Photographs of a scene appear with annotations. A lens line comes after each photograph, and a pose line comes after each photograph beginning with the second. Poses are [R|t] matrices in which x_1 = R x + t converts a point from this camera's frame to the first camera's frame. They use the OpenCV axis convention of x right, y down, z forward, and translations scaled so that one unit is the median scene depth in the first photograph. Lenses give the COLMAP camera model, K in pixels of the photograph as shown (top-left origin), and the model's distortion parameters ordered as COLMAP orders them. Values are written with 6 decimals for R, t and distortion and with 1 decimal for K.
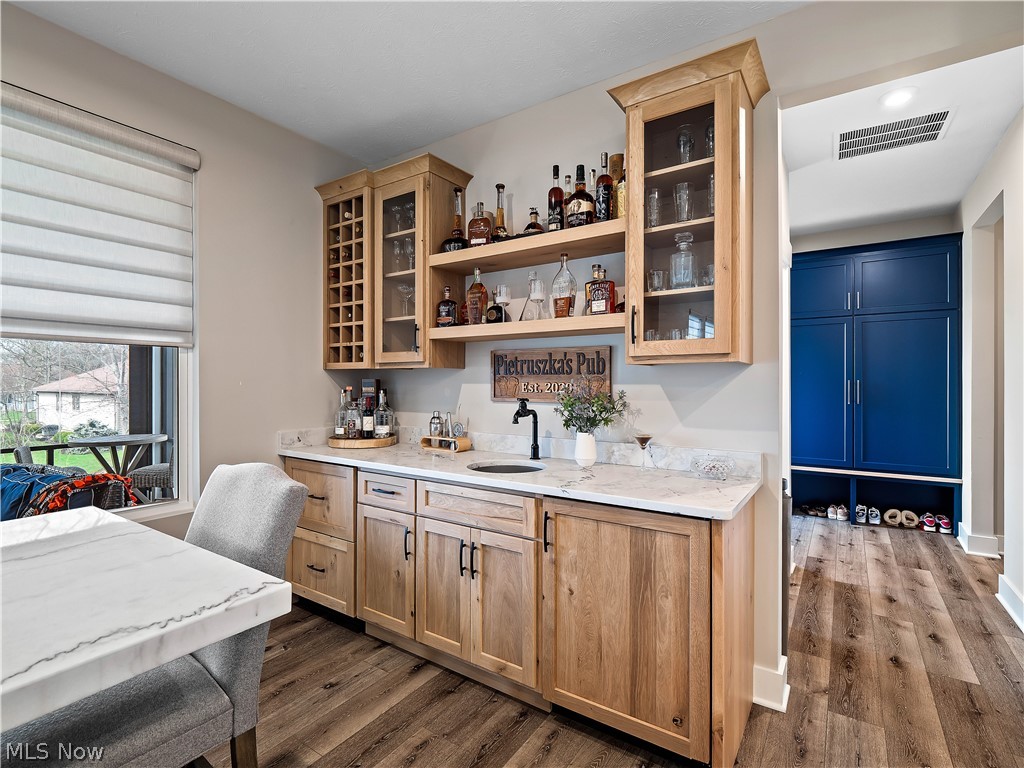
lens RADIAL K [[502.7, 0, 517.8], [0, 502.7, 380.7], [0, 0, 1]] dist [-0.001130, -0.001280]
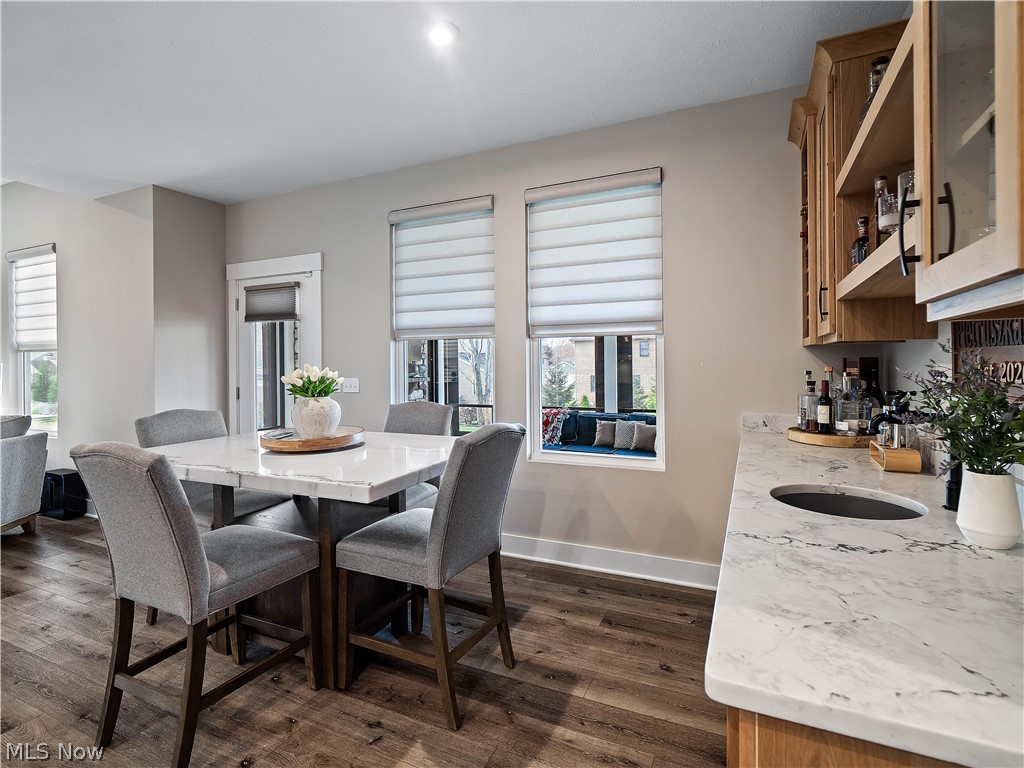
lens RADIAL K [[502.7, 0, 514.7], [0, 502.7, 375.0], [0, 0, 1]] dist [-0.001130, -0.001280]
pose [[0.149260, 0.009928, -0.988748, 0.472825], [0.006430, 0.999919, 0.011011, 0.015048], [0.988777, -0.008001, 0.149184, 0.479780]]
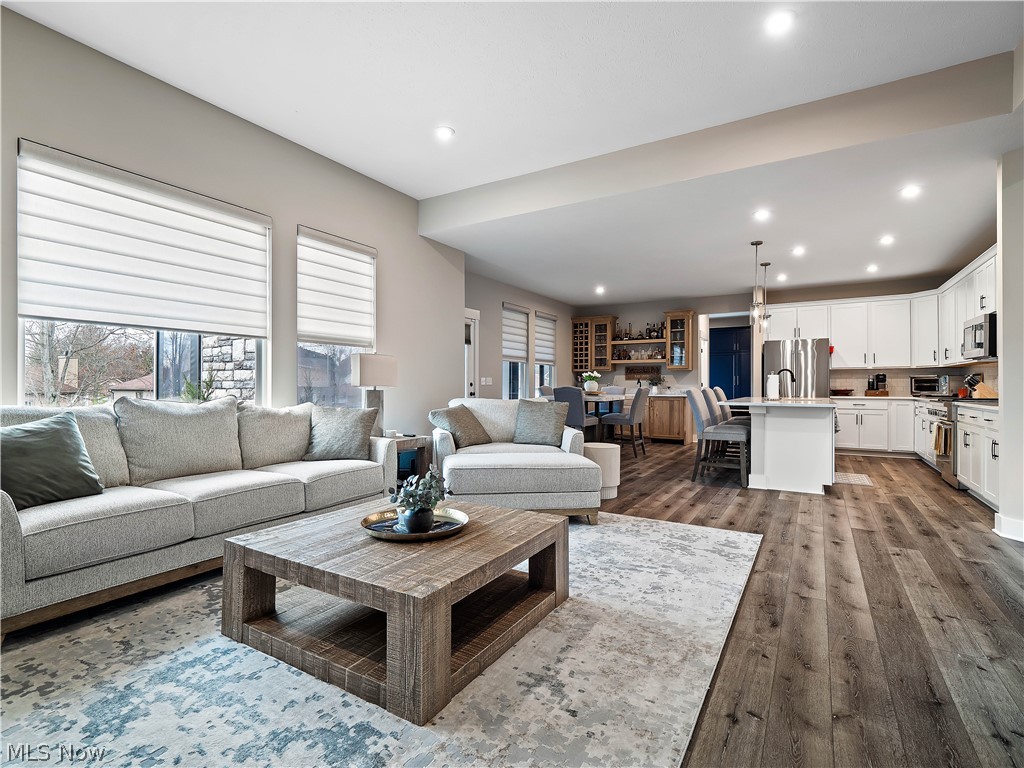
lens RADIAL K [[502.7, 0, 513.7], [0, 502.7, 380.9], [0, 0, 1]] dist [-0.001130, -0.001280]
pose [[0.999068, 0.001561, 0.043143, -1.133945], [-0.001305, 0.999981, -0.005961, 0.076961], [-0.043152, 0.005899, 0.999051, -2.916580]]
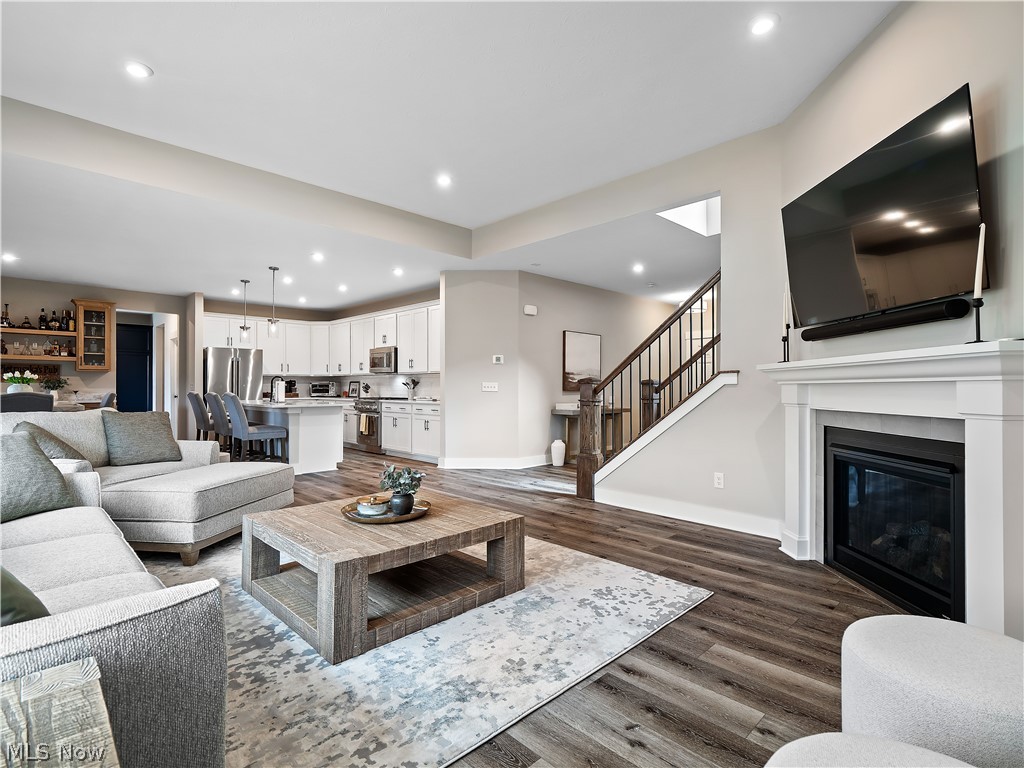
lens RADIAL K [[502.7, 0, 524.3], [0, 502.7, 384.5], [0, 0, 1]] dist [-0.001130, -0.001280]
pose [[0.192279, 0.005123, 0.981327, -2.324877], [-0.004934, 0.999979, -0.004254, 0.057466], [-0.981328, -0.004024, 0.192300, -2.489596]]
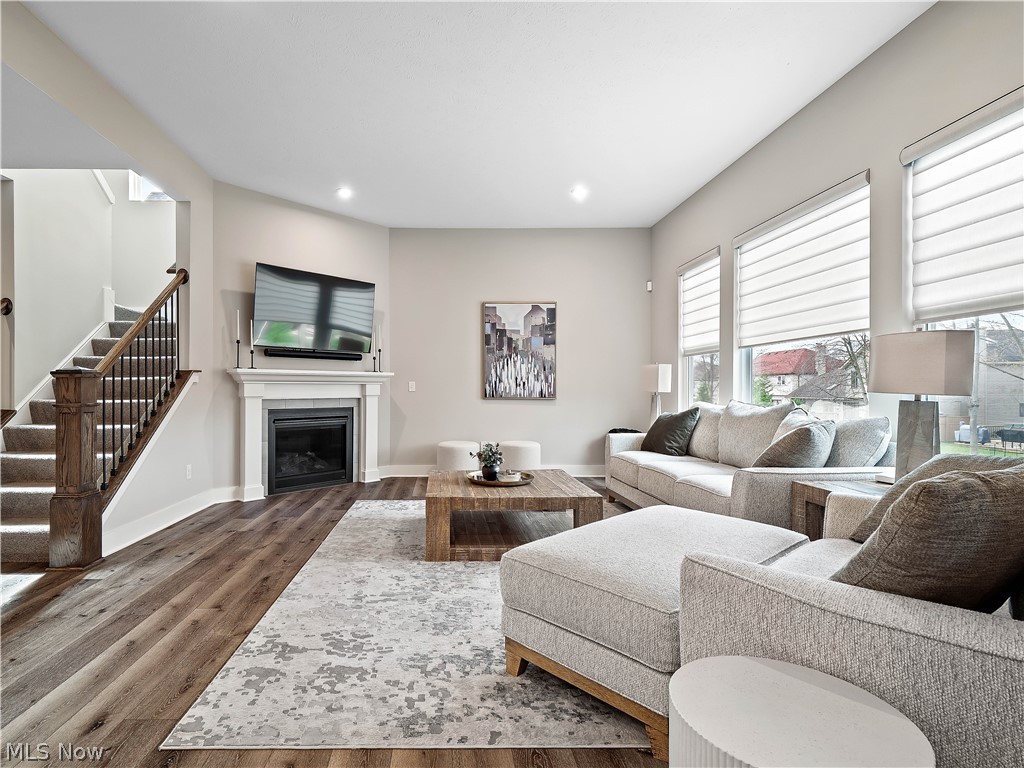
lens RADIAL K [[518.1, 0, 444.2], [0, 518.1, 390.1], [0, 0, 1]] dist [-0.002547, -0.000716]
pose [[-0.829971, -0.001014, -0.557805, -0.289096], [0.000788, 0.999995, -0.002990, 0.082135], [0.557805, -0.002921, -0.829967, -0.784102]]
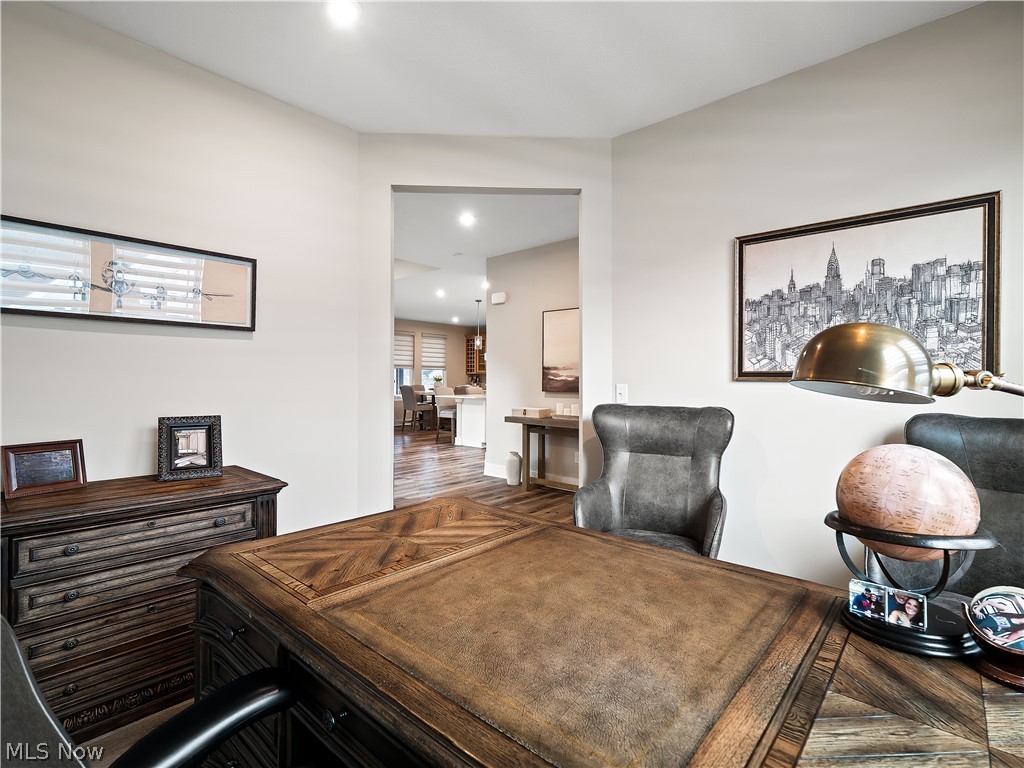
lens RADIAL K [[502.7, 0, 513.0], [0, 502.7, 384.8], [0, 0, 1]] dist [-0.001130, -0.001280]
pose [[0.989357, 0.007713, -0.145304, 0.913836], [-0.005847, 0.999895, 0.013261, 0.020494], [0.145391, -0.012270, 0.989298, -4.441058]]
